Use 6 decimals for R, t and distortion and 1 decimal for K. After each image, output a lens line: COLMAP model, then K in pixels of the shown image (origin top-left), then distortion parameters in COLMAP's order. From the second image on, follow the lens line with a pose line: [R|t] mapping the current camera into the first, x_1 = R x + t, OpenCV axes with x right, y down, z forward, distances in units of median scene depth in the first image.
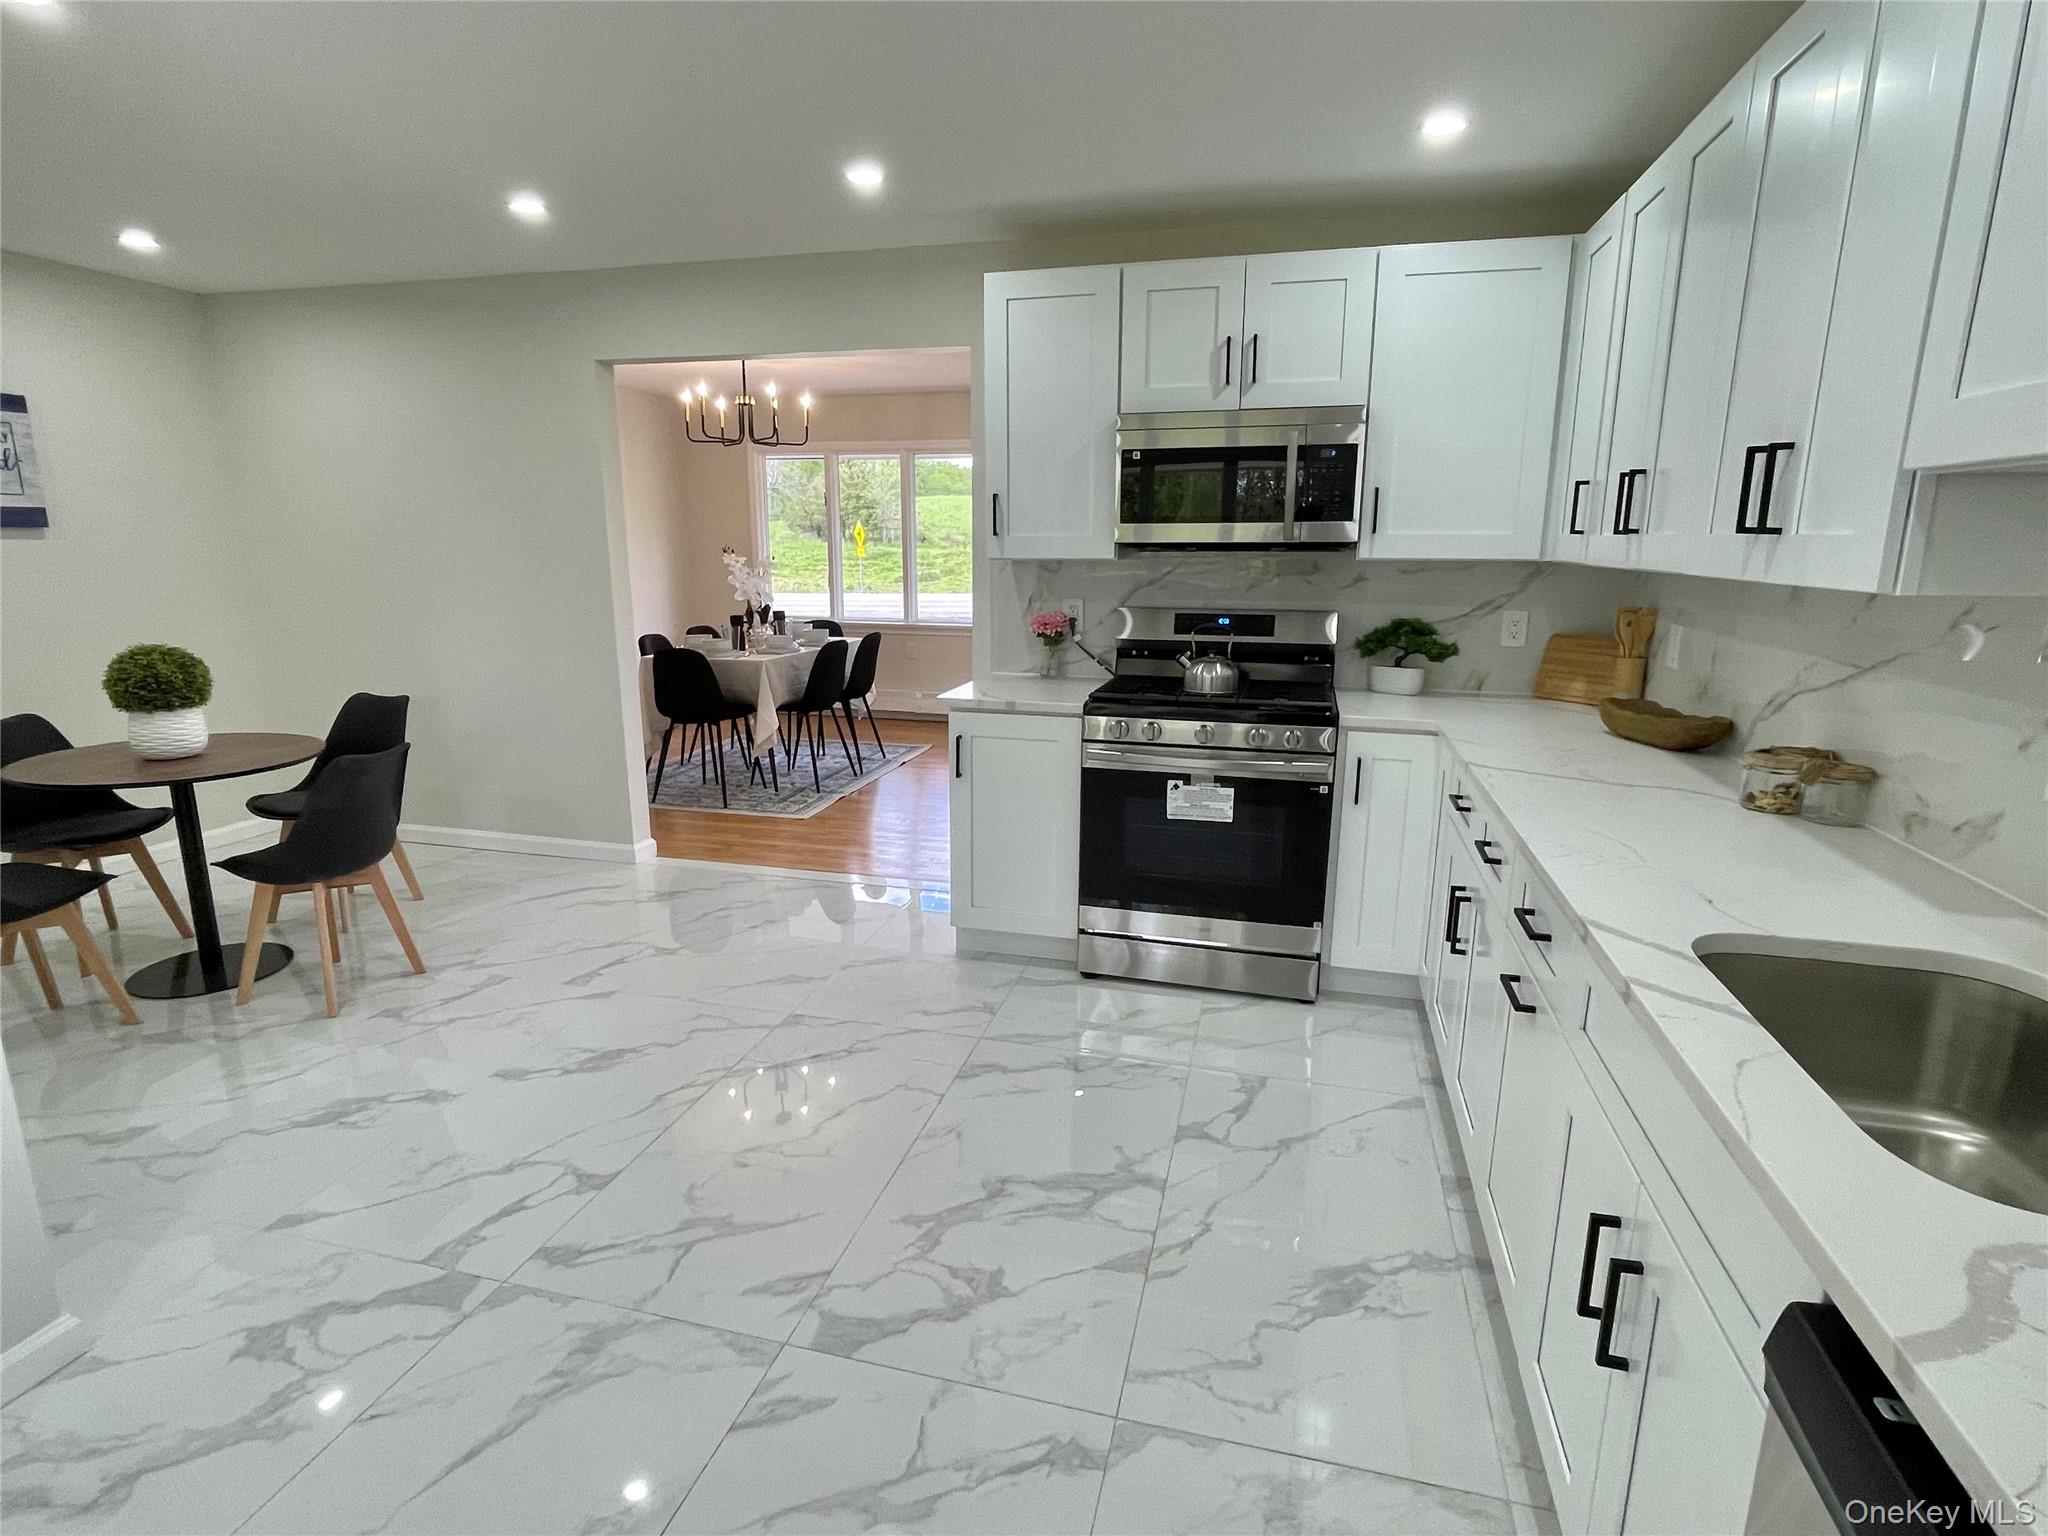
lens RADIAL K [[1032.9, 0, 1019.1], [0, 1032.9, 768.6], [0, 0, 1]] dist [0.000719, -0.000315]
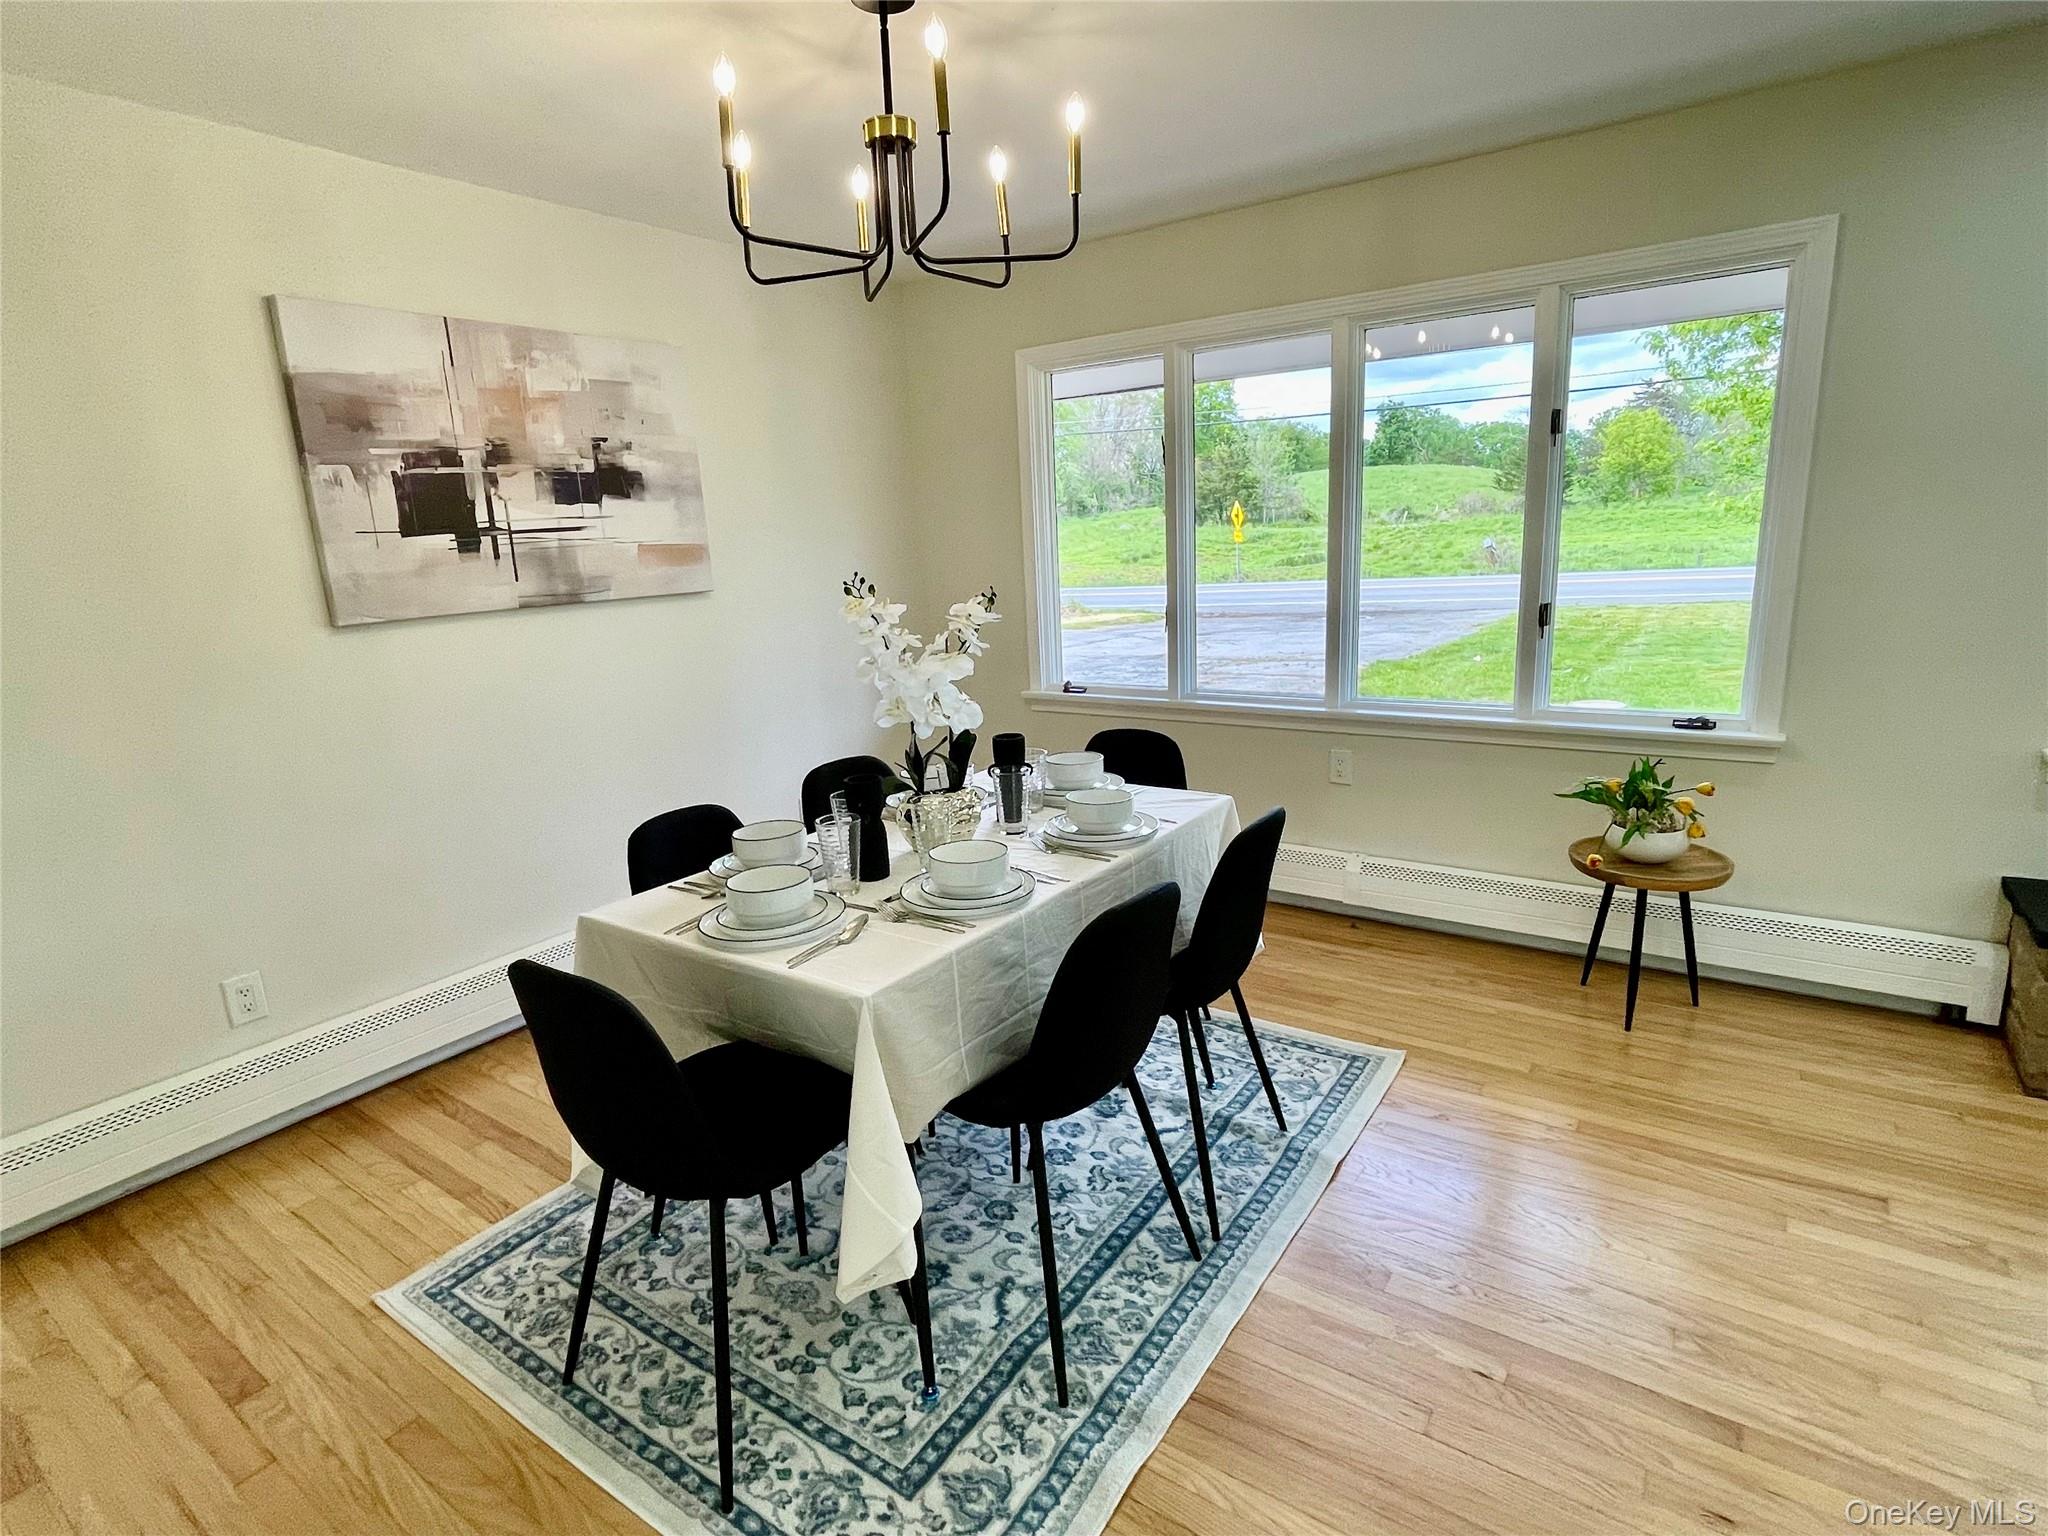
lens RADIAL K [[1032.9, 0, 1019.1], [0, 1032.9, 768.6], [0, 0, 1]] dist [0.000719, -0.000315]
pose [[0.937085, 0.028841, -0.347907, -0.110352], [-0.023404, 0.999530, 0.019821, -0.168602], [0.348315, -0.010432, 0.937320, 0.734320]]
